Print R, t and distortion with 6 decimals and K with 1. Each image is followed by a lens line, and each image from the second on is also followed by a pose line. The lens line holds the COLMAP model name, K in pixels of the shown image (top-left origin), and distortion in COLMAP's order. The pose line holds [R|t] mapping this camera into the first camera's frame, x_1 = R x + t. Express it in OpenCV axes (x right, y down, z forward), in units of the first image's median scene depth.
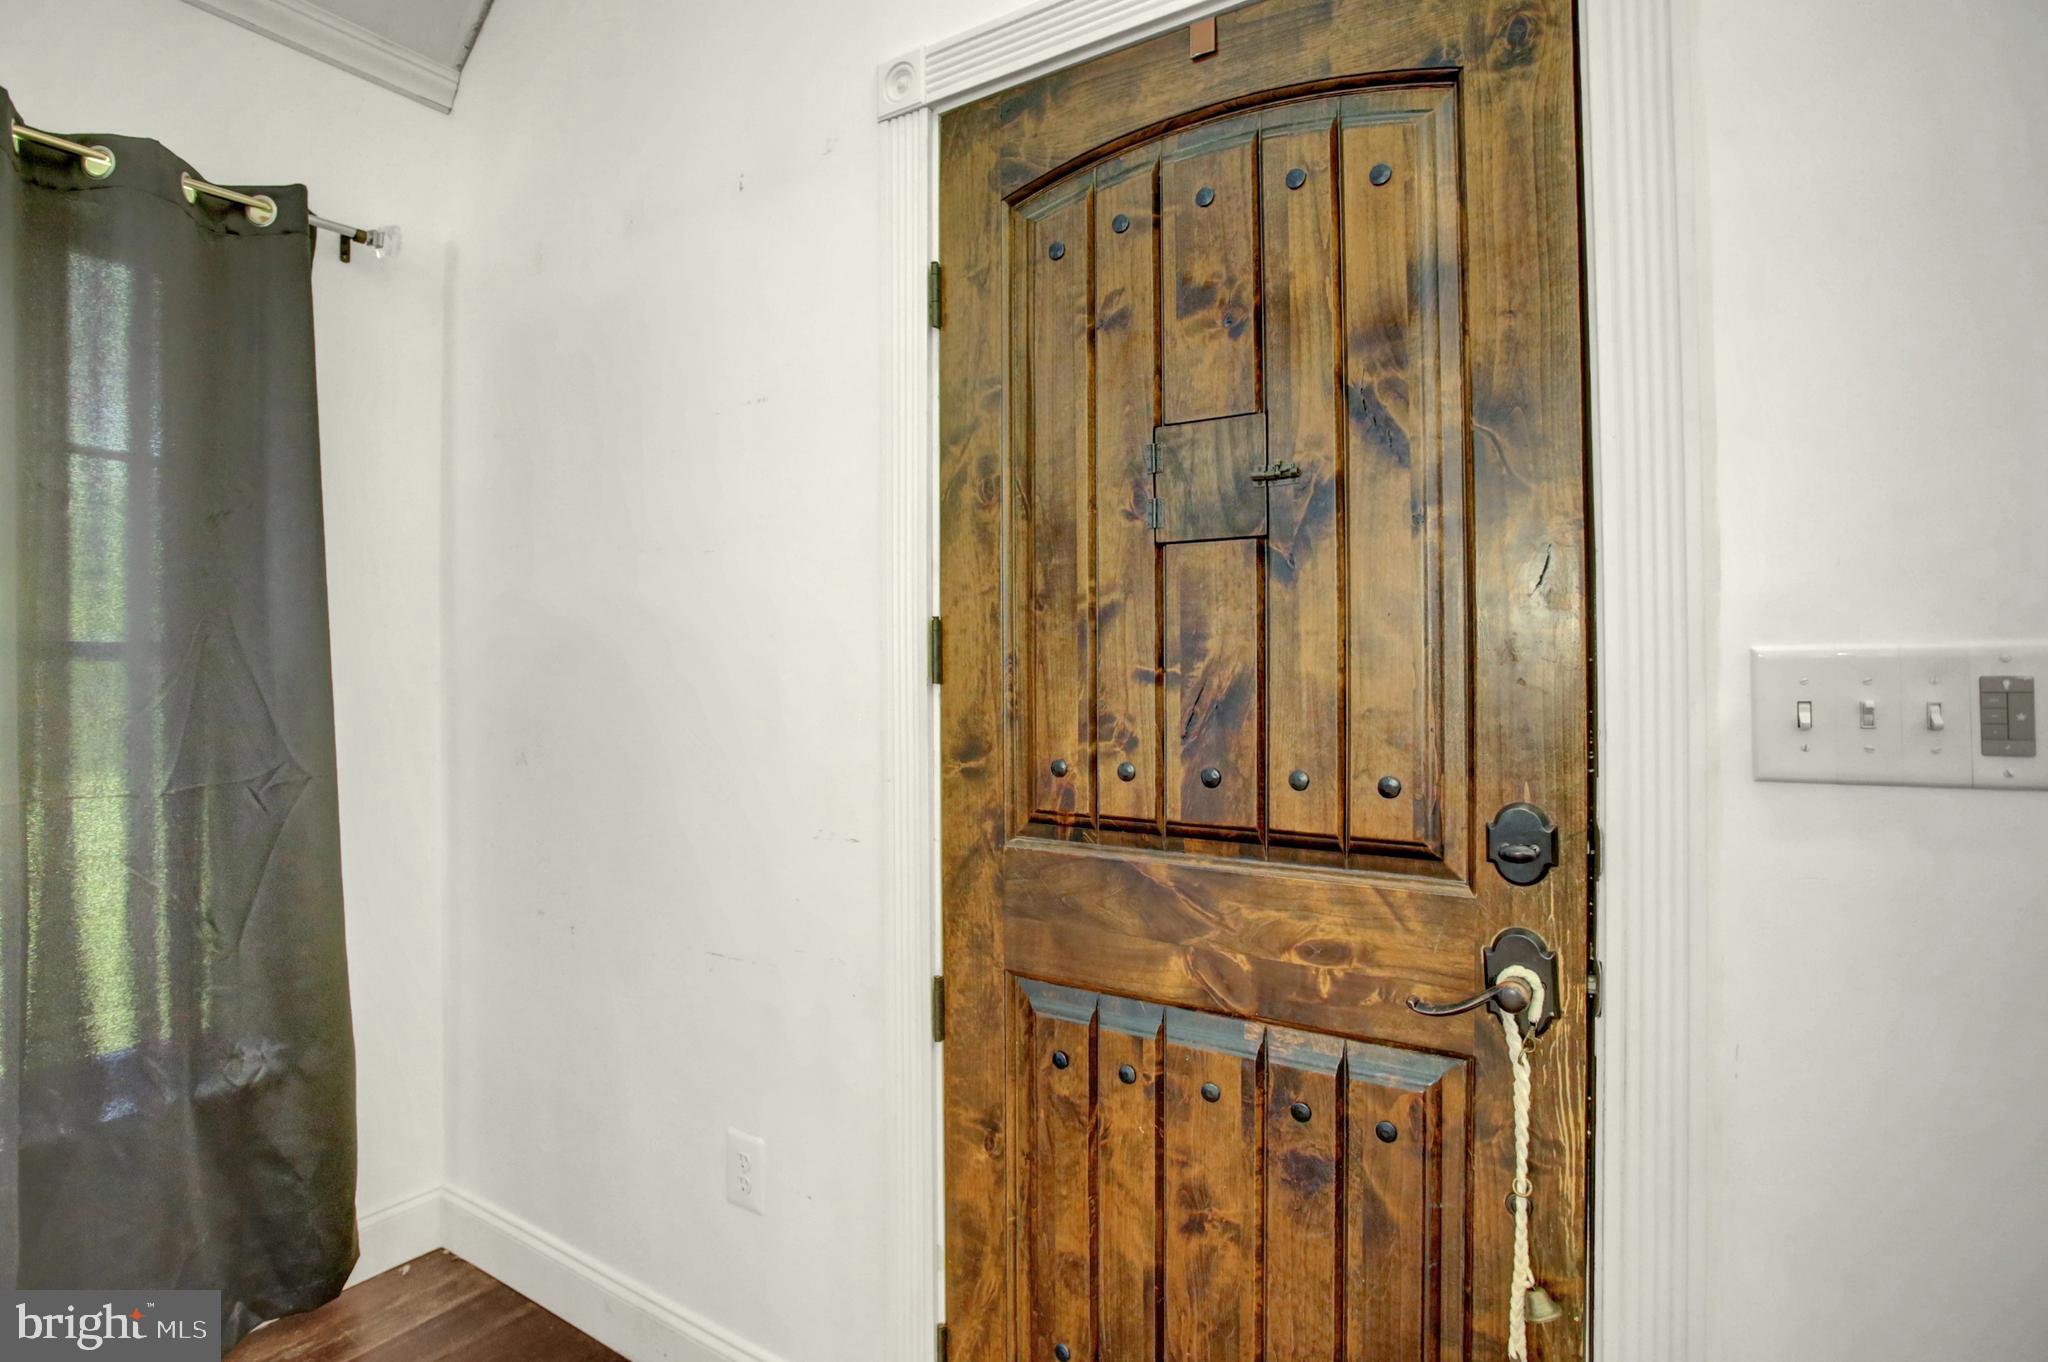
lens RADIAL K [[1073.9, 0, 1008.7], [0, 1073.9, 657.4], [0, 0, 1]] dist [-0.077278, 0.040495]
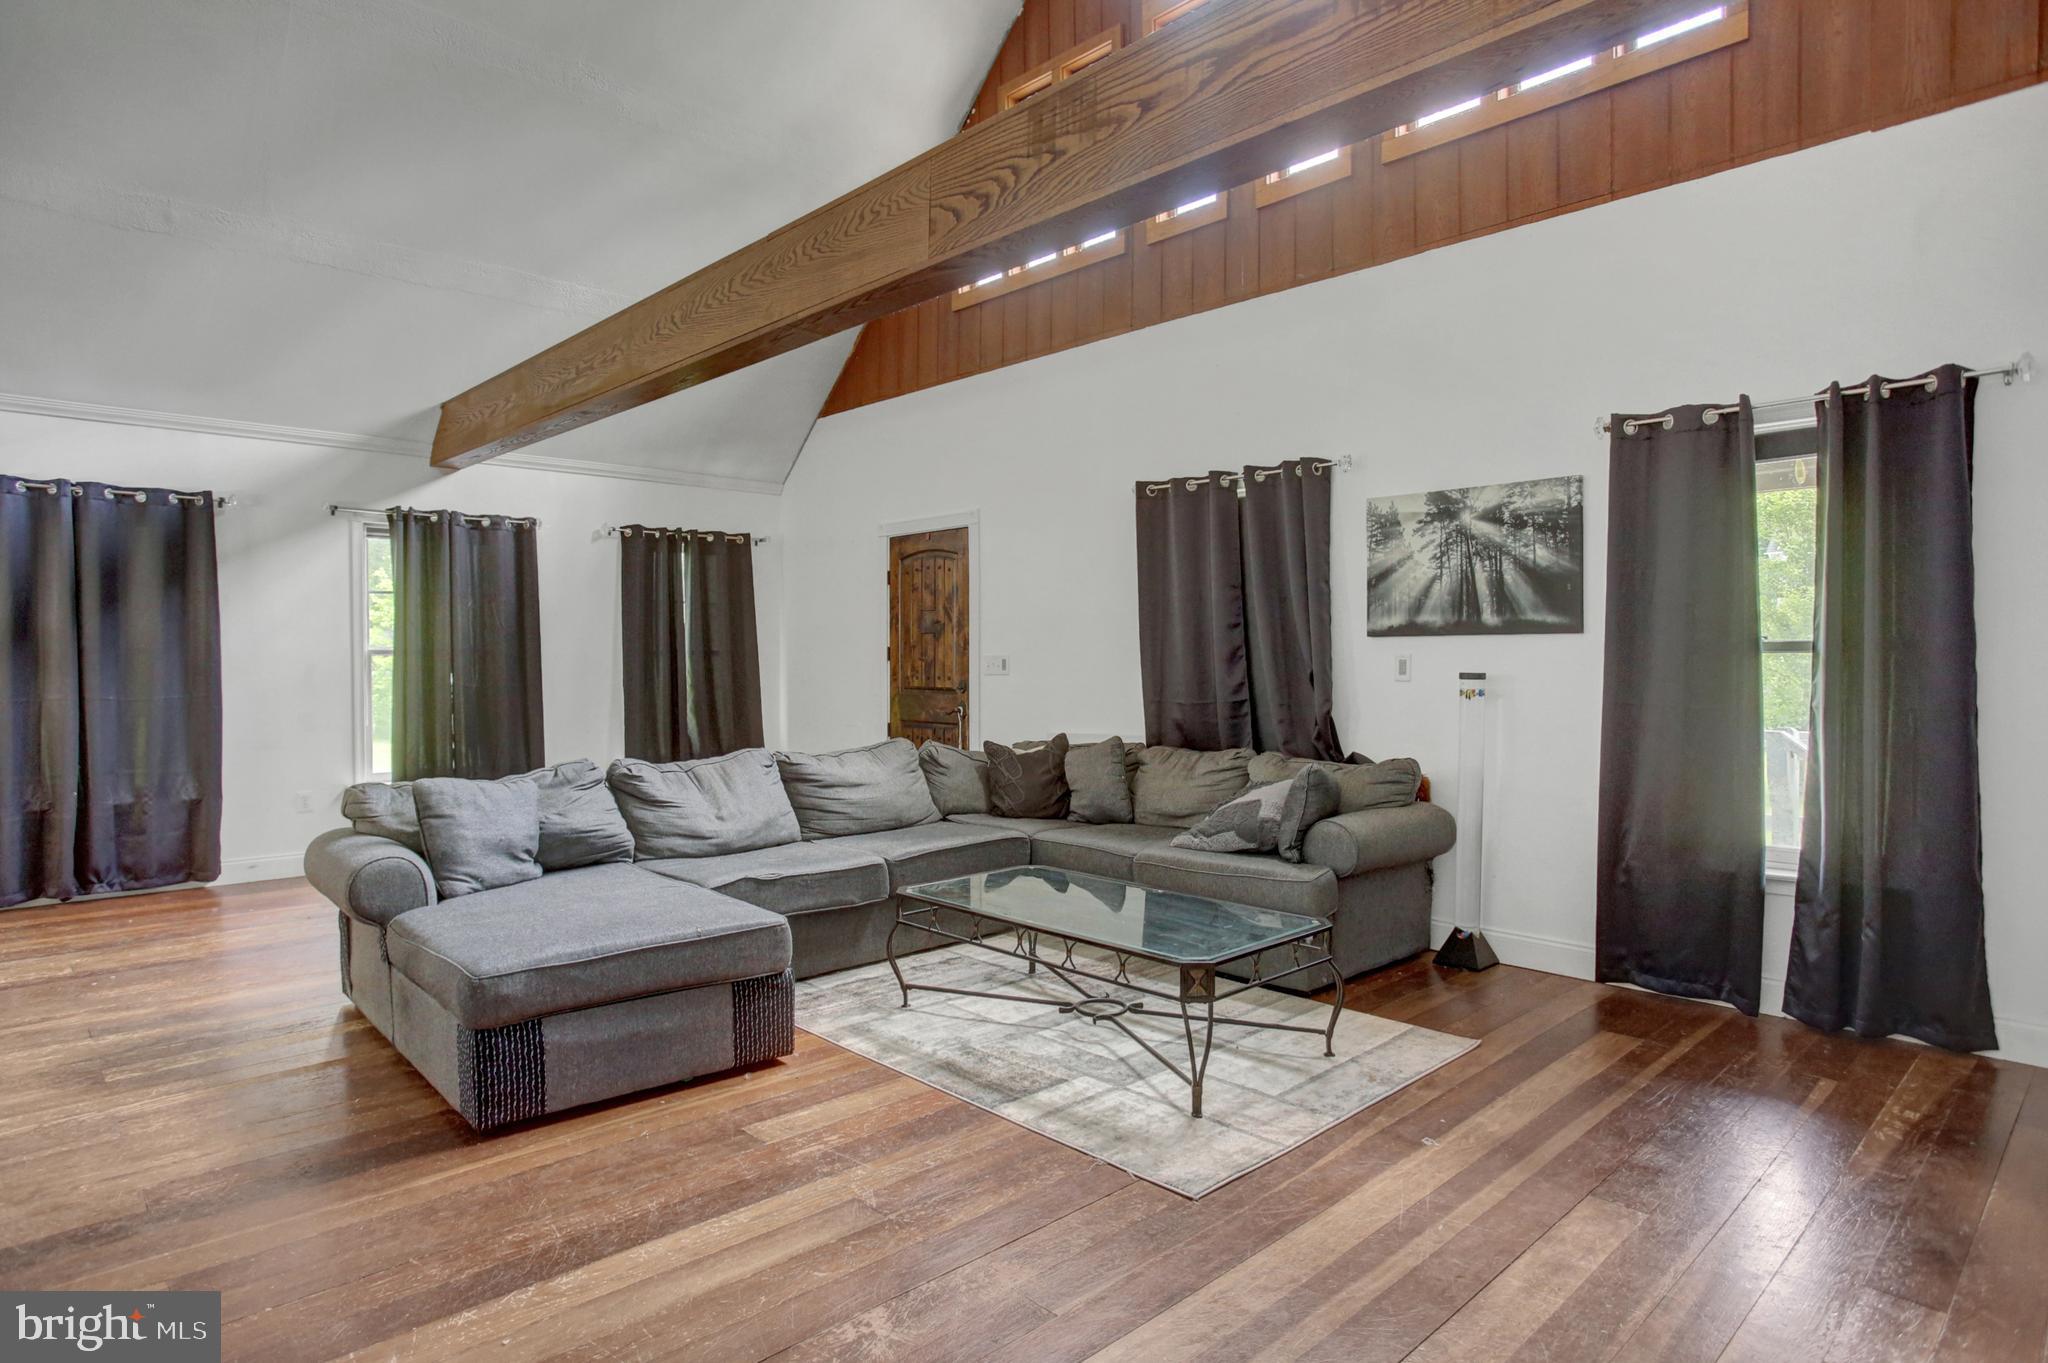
lens RADIAL K [[1135.6, 0, 1018.6], [0, 1135.6, 665.4], [0, 0, 1]] dist [-0.082838, 0.051440]
pose [[0.975482, 0.006998, -0.219966, 1.910513], [-0.004615, 0.999925, 0.011342, -0.017842], [0.220029, -0.010049, 0.975442, -4.490396]]
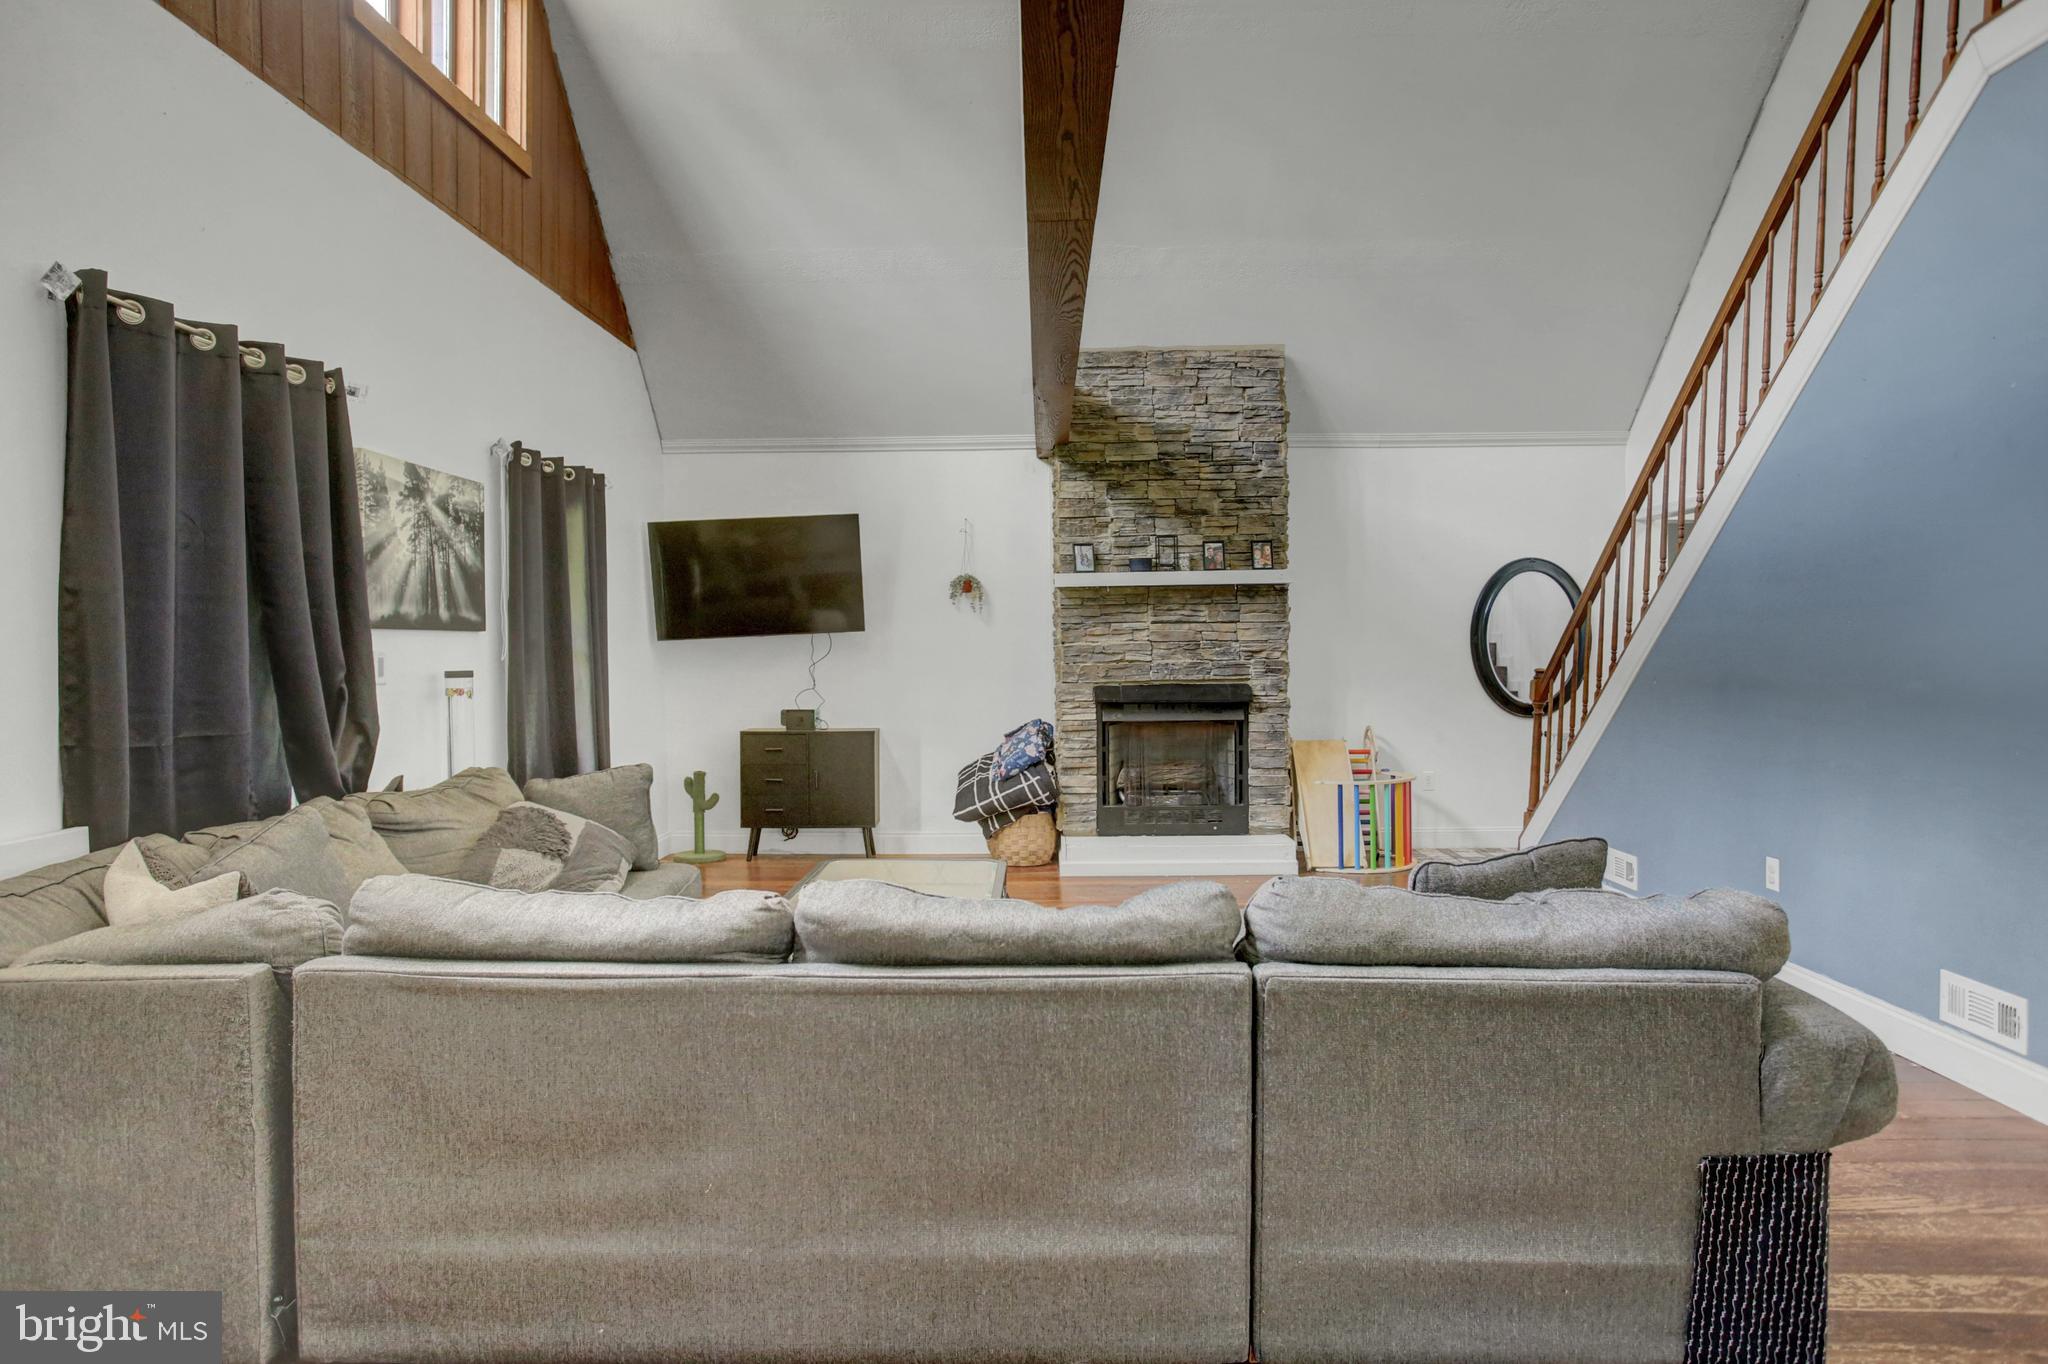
lens RADIAL K [[1217.7, 0, 1015.4], [0, 1217.7, 660.5], [0, 0, 1]] dist [-0.061707, 0.044489]
pose [[-0.539602, 0.003434, 0.841913, -1.415885], [0.009850, 0.999949, 0.002234, 0.017203], [-0.841863, 0.009498, -0.539608, -0.116777]]
